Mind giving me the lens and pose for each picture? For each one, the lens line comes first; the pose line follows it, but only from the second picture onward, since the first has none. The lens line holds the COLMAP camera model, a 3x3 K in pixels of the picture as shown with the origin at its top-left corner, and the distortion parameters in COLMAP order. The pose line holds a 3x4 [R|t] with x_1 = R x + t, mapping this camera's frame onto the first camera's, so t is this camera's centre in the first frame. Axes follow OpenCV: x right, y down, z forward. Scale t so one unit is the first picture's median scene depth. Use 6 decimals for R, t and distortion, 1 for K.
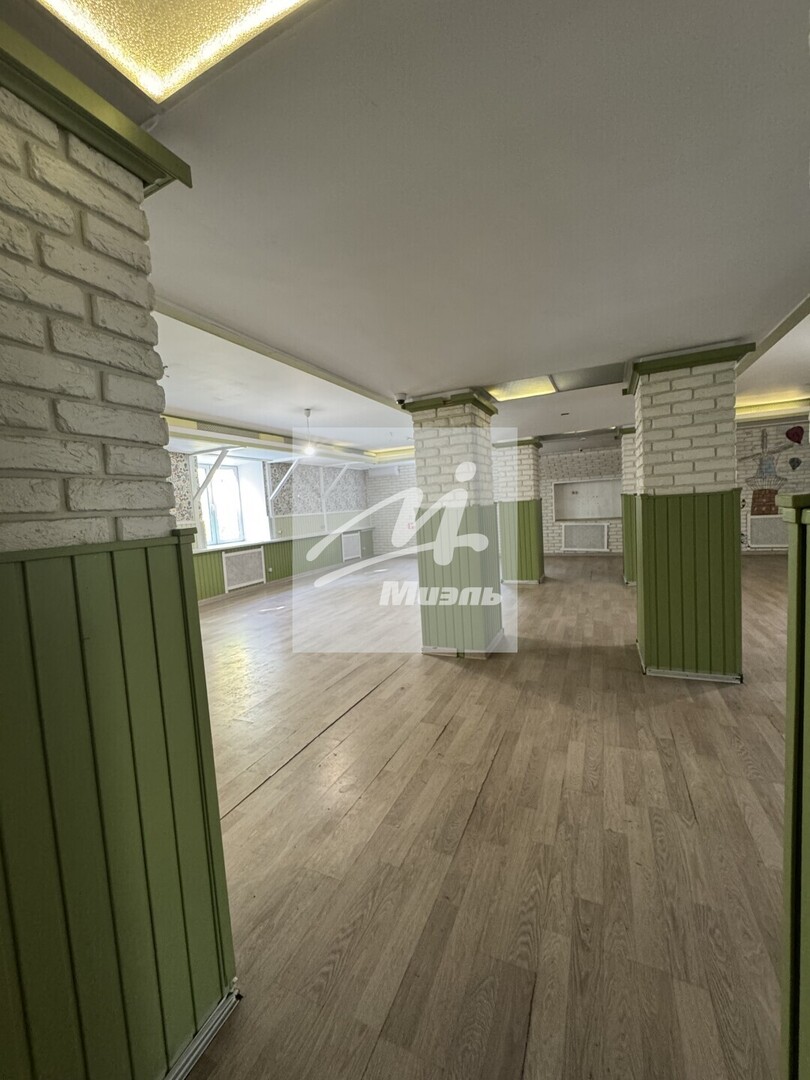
lens RADIAL K [[427.7, 0, 405.6], [0, 427.7, 538.7], [0, 0, 1]] dist [-0.004538, 0.000527]
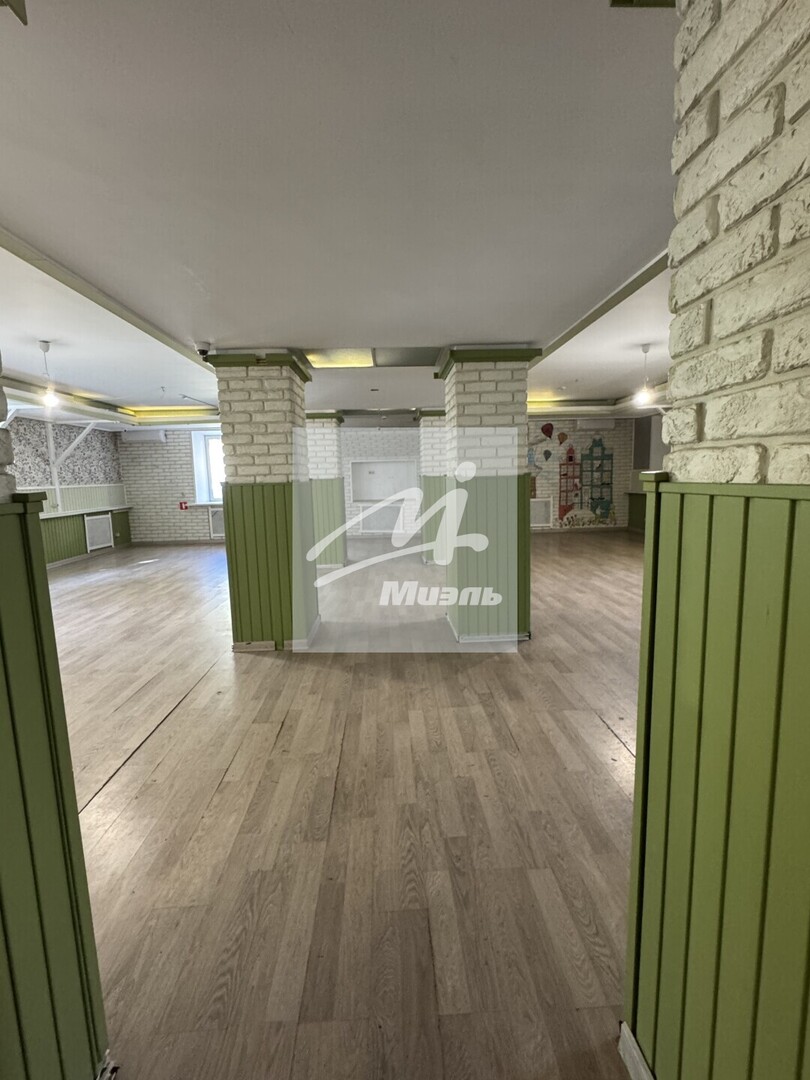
lens RADIAL K [[481.7, 0, 404.2], [0, 481.7, 538.2], [0, 0, 1]] dist [-0.004875, 0.000923]
pose [[0.890296, -0.021775, 0.454861, -0.119125], [0.006932, 0.999388, 0.034276, 0.011753], [-0.455329, -0.027362, 0.889903, -0.018350]]
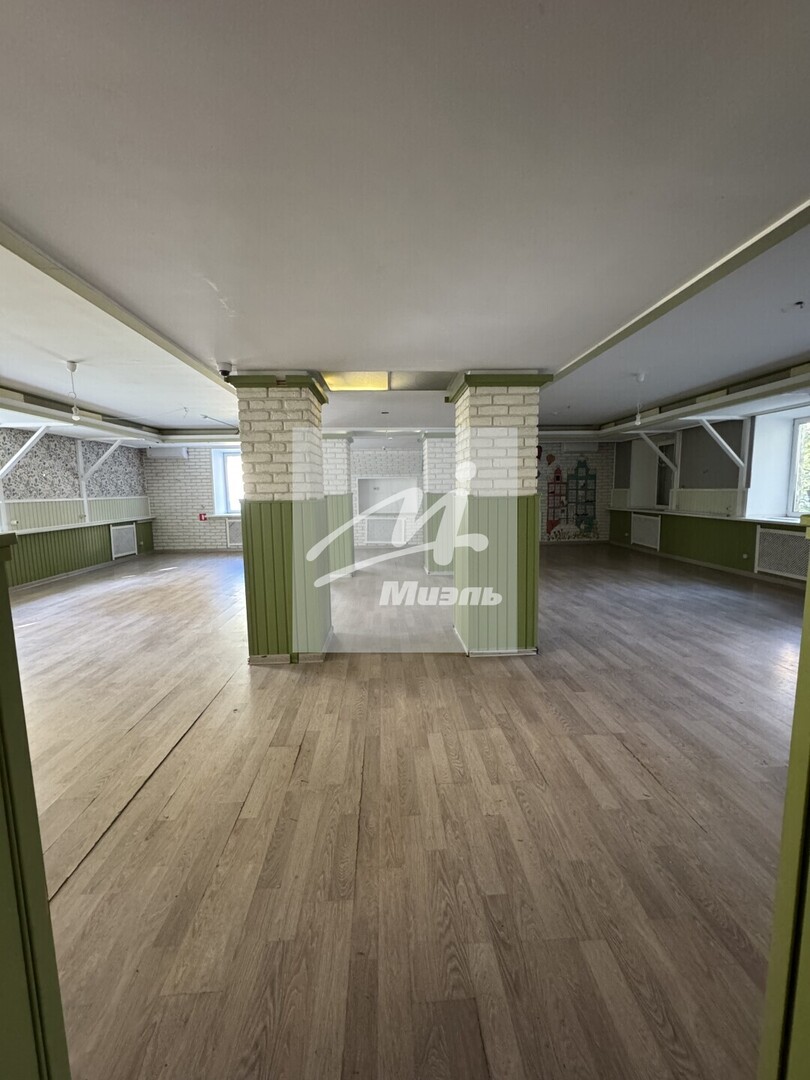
lens RADIAL K [[427.7, 0, 404.1], [0, 427.7, 537.4], [0, 0, 1]] dist [-0.004538, 0.000527]
pose [[0.885419, -0.003660, 0.464779, -0.113760], [-0.003906, 0.999875, 0.015313, -0.011308], [-0.464777, -0.015374, 0.885295, 0.101020]]
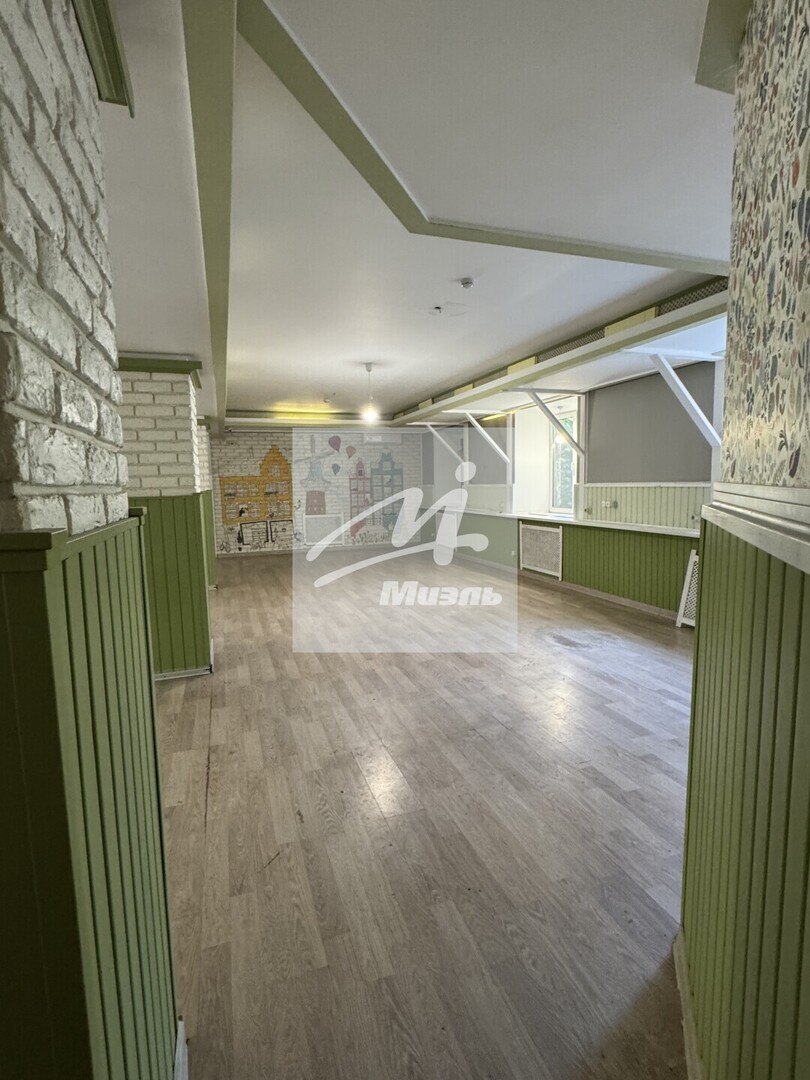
lens RADIAL K [[525.6, 0, 407.3], [0, 525.6, 538.2], [0, 0, 1]] dist [-0.009958, 0.000050]
pose [[0.718010, -0.025909, 0.695550, 0.226709], [0.028862, 0.999556, 0.007440, 0.000873], [-0.695434, 0.014733, 0.718439, -0.307789]]
